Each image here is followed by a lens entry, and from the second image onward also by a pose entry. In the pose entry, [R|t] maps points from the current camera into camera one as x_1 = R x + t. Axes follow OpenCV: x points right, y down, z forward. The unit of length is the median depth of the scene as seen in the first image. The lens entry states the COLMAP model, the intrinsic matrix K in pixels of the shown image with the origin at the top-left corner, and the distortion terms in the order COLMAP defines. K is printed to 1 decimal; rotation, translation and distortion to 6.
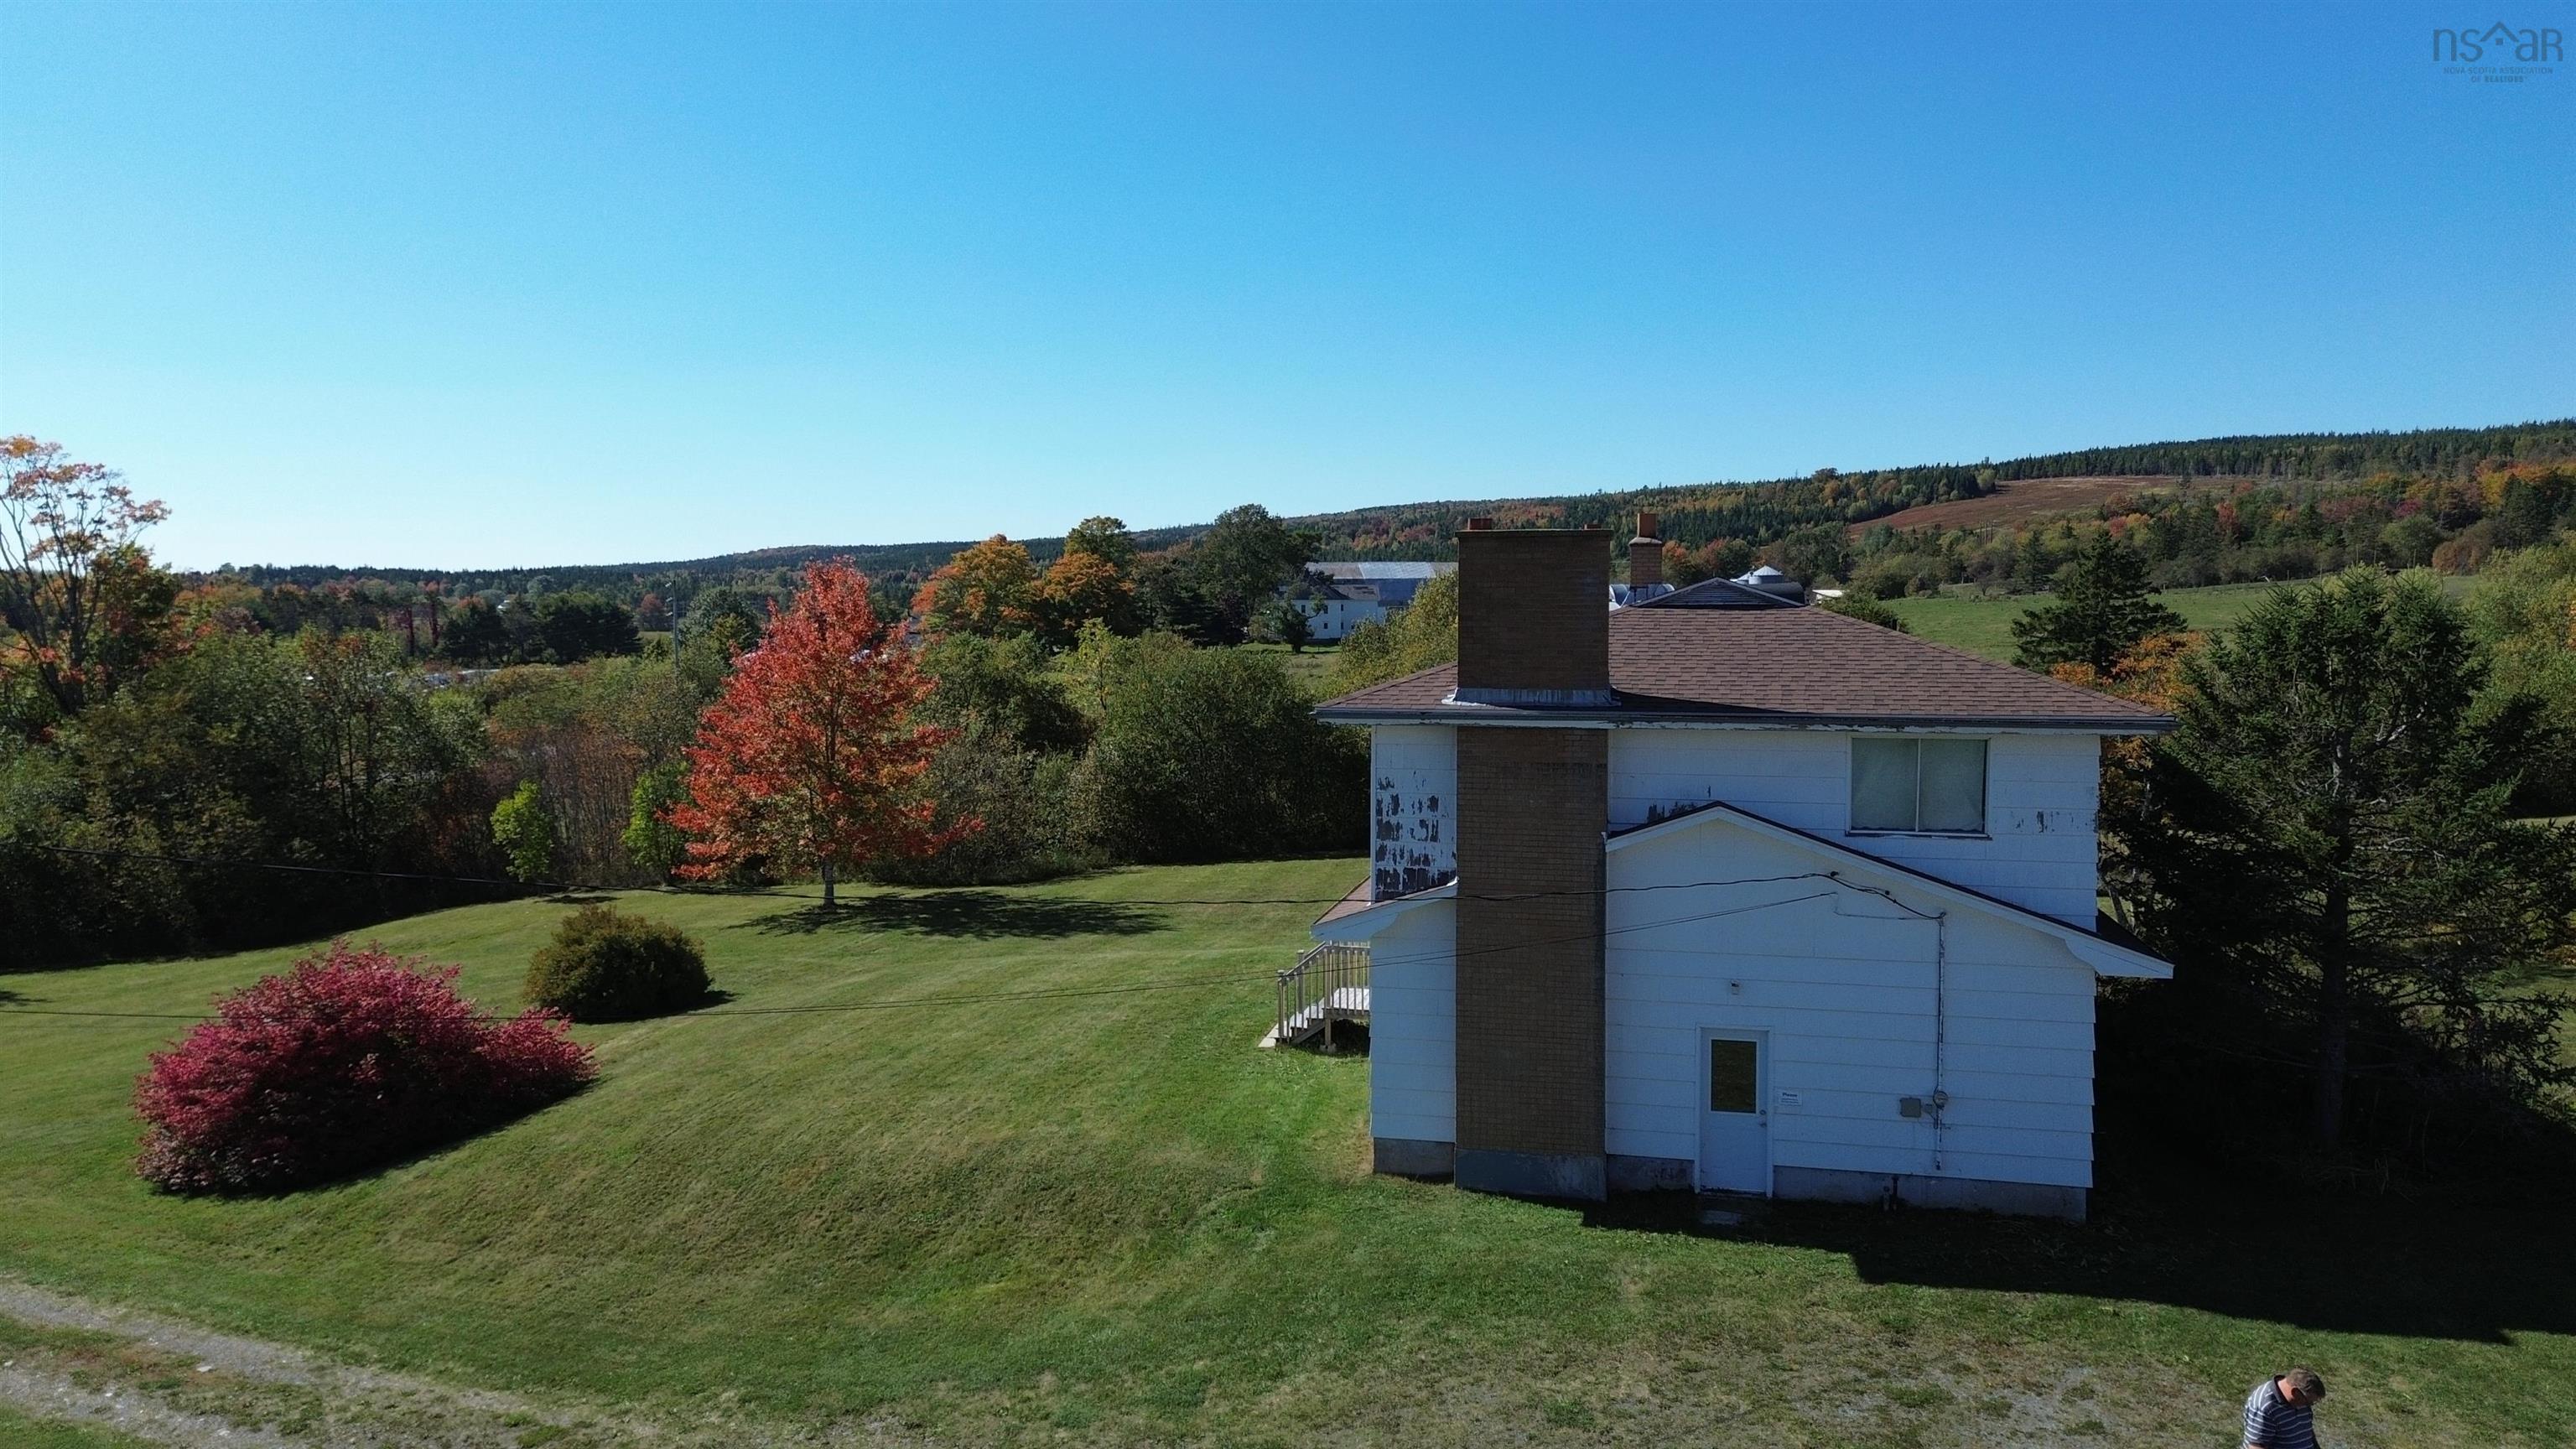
lens RADIAL K [[1820.0, 0, 1284.6], [0, 1820.0, 719.5], [0, 0, 1]] dist [0.082893, -0.084230]
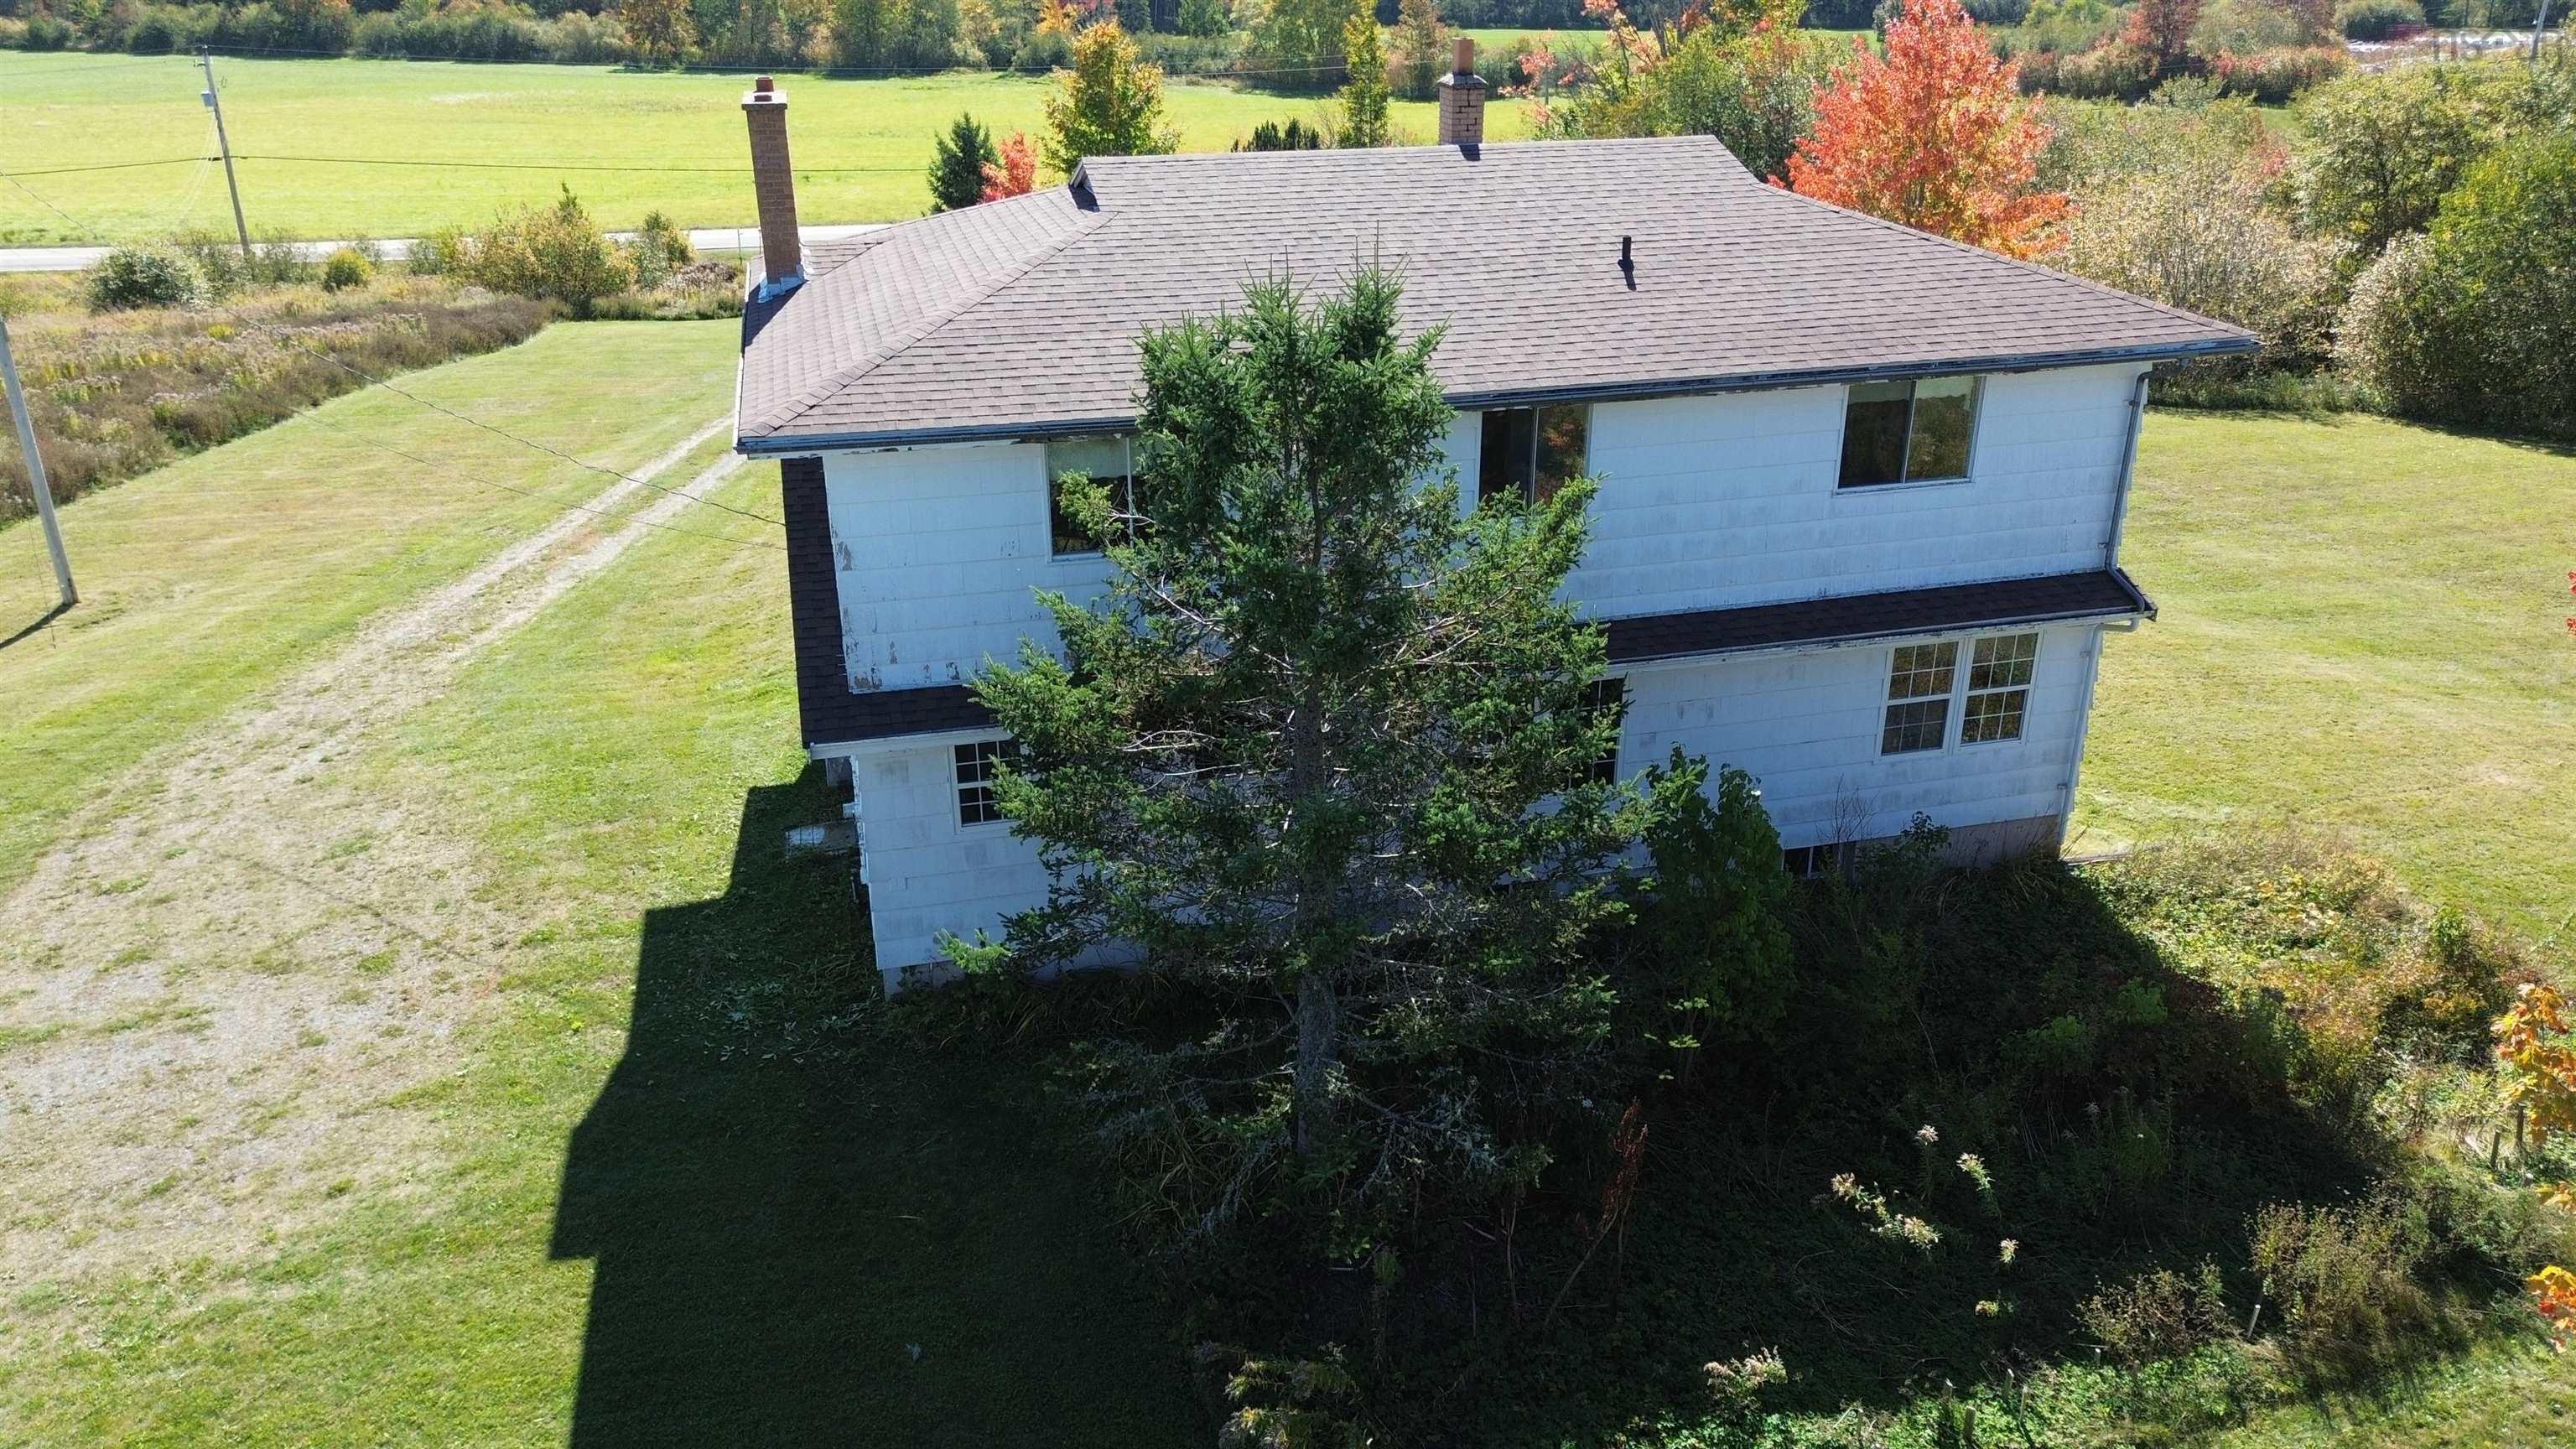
lens RADIAL K [[1820.0, 0, 1289.5], [0, 1820.0, 722.6], [0, 0, 1]] dist [0.082893, -0.084230]
pose [[0.450893, 0.346902, -0.822408, 0.326702], [-0.052189, 0.930055, 0.363695, -0.046341], [0.891051, -0.121067, 0.437460, 0.226624]]
